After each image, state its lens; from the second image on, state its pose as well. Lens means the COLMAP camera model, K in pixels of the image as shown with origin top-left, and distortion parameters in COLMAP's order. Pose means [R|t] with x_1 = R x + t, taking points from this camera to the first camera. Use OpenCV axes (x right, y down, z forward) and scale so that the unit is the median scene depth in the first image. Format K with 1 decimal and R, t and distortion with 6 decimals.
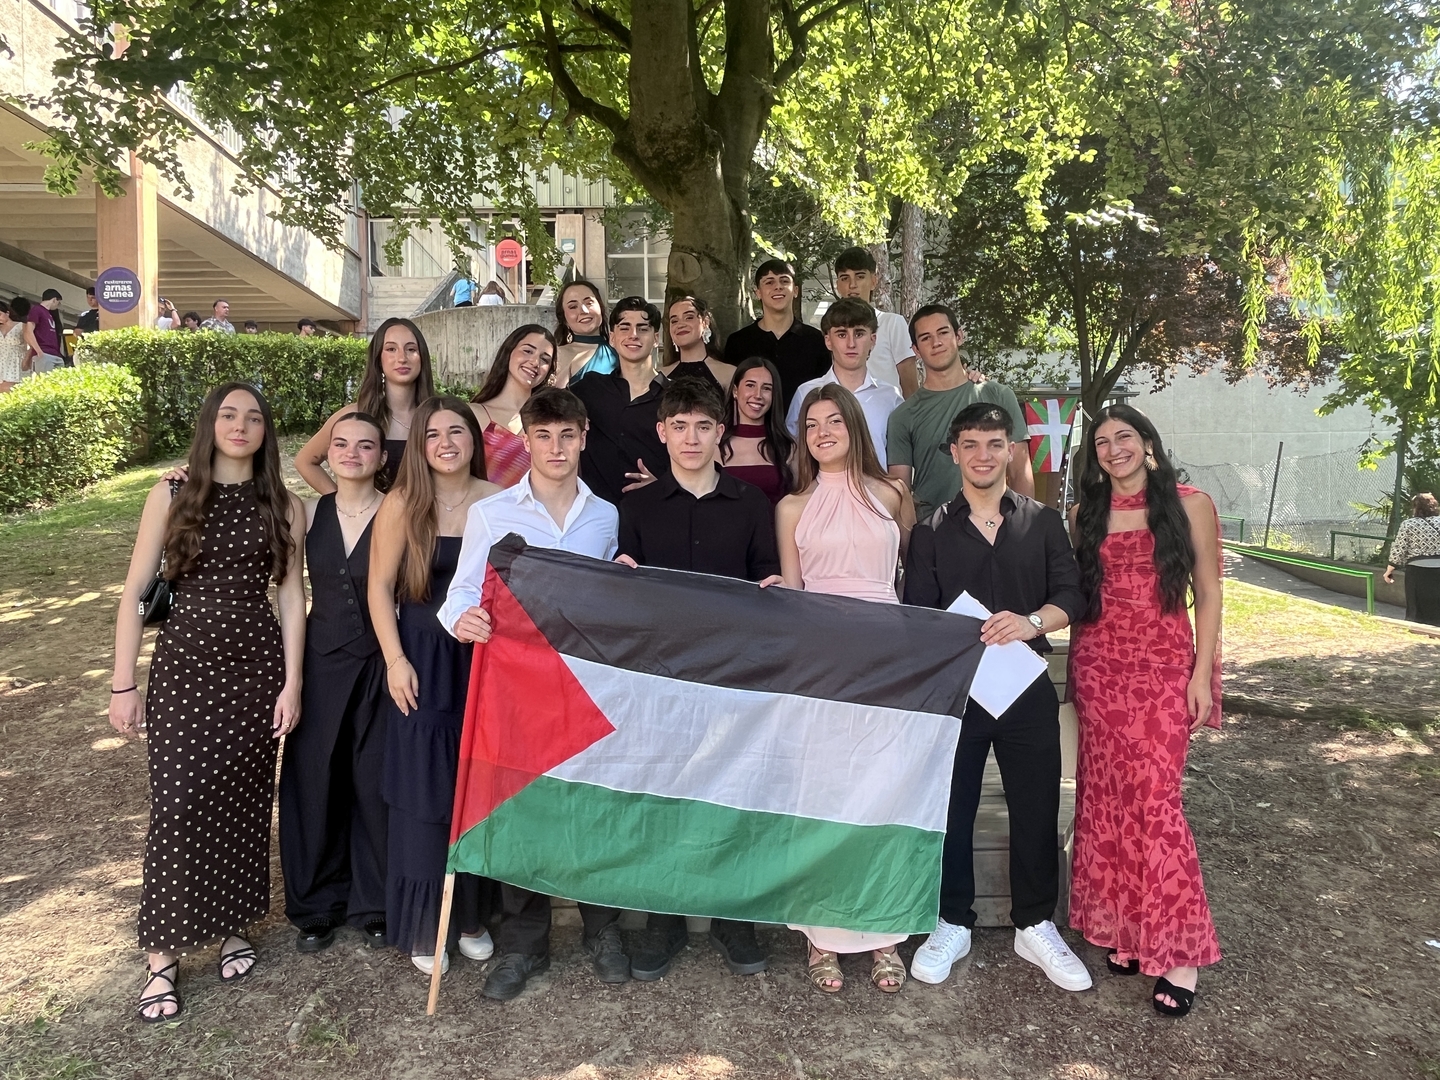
lens RADIAL K [[918.6, 0, 724.6], [0, 918.6, 525.8], [0, 0, 1]] dist [-0.004414, -0.001420]
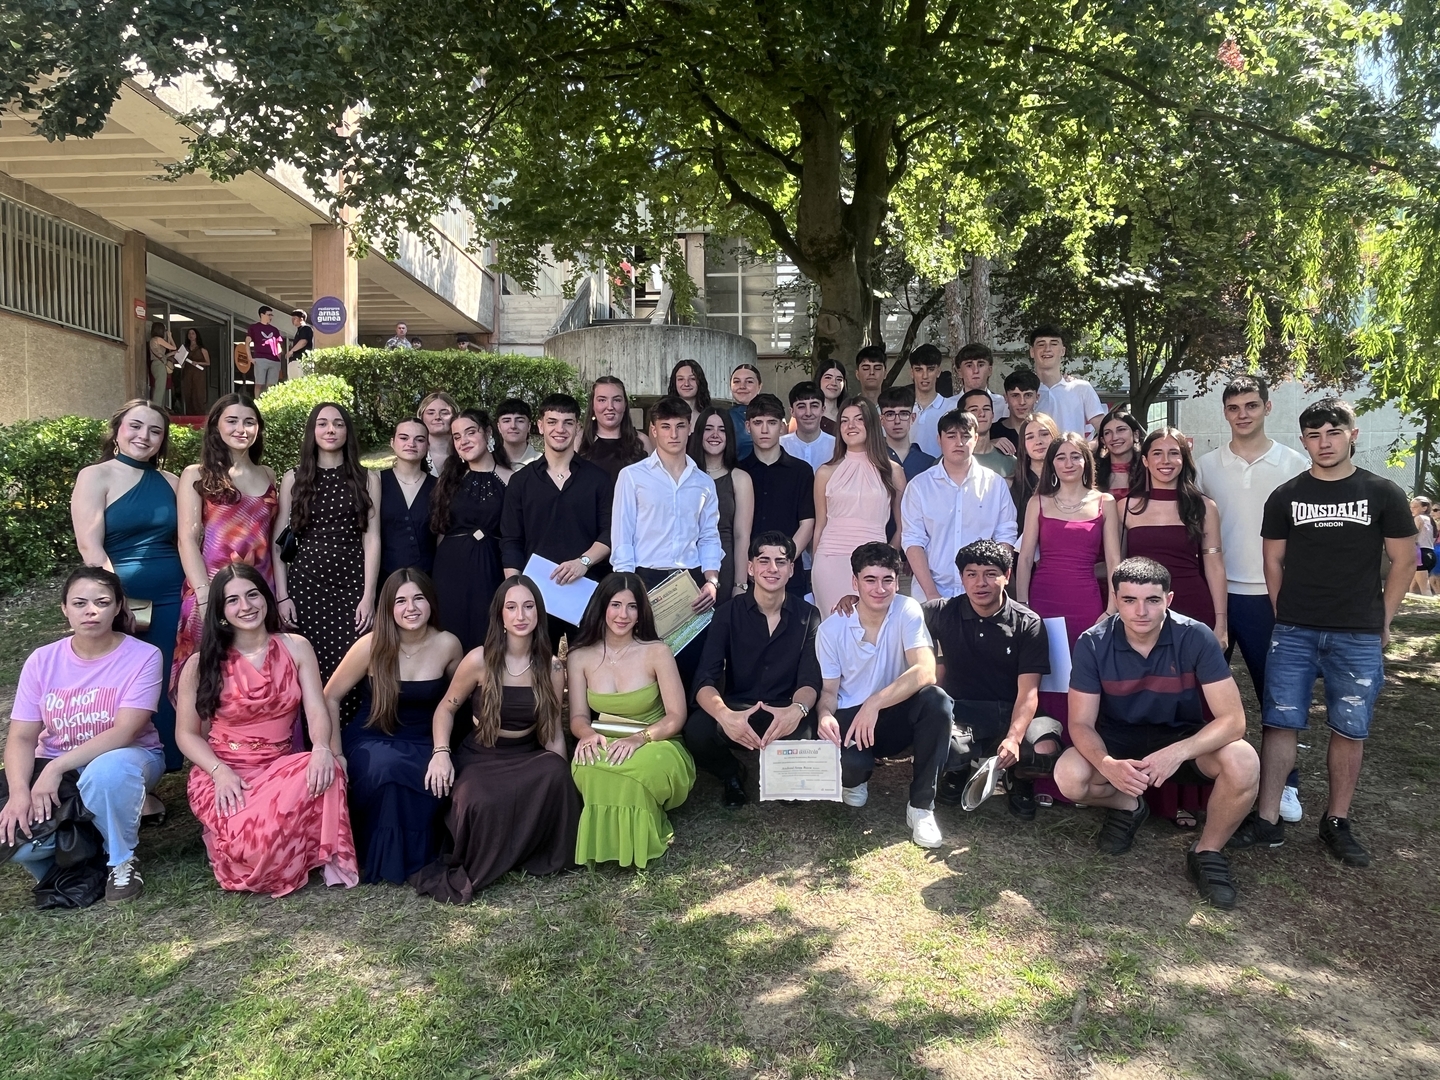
lens RADIAL K [[905.6, 0, 724.7], [0, 905.6, 538.7], [0, 0, 1]] dist [-0.003356, -0.000263]
pose [[0.997751, 0.010867, -0.066137, -0.062720], [-0.009660, 0.999782, 0.018532, 0.025081], [0.066324, -0.017851, 0.997638, -0.276769]]
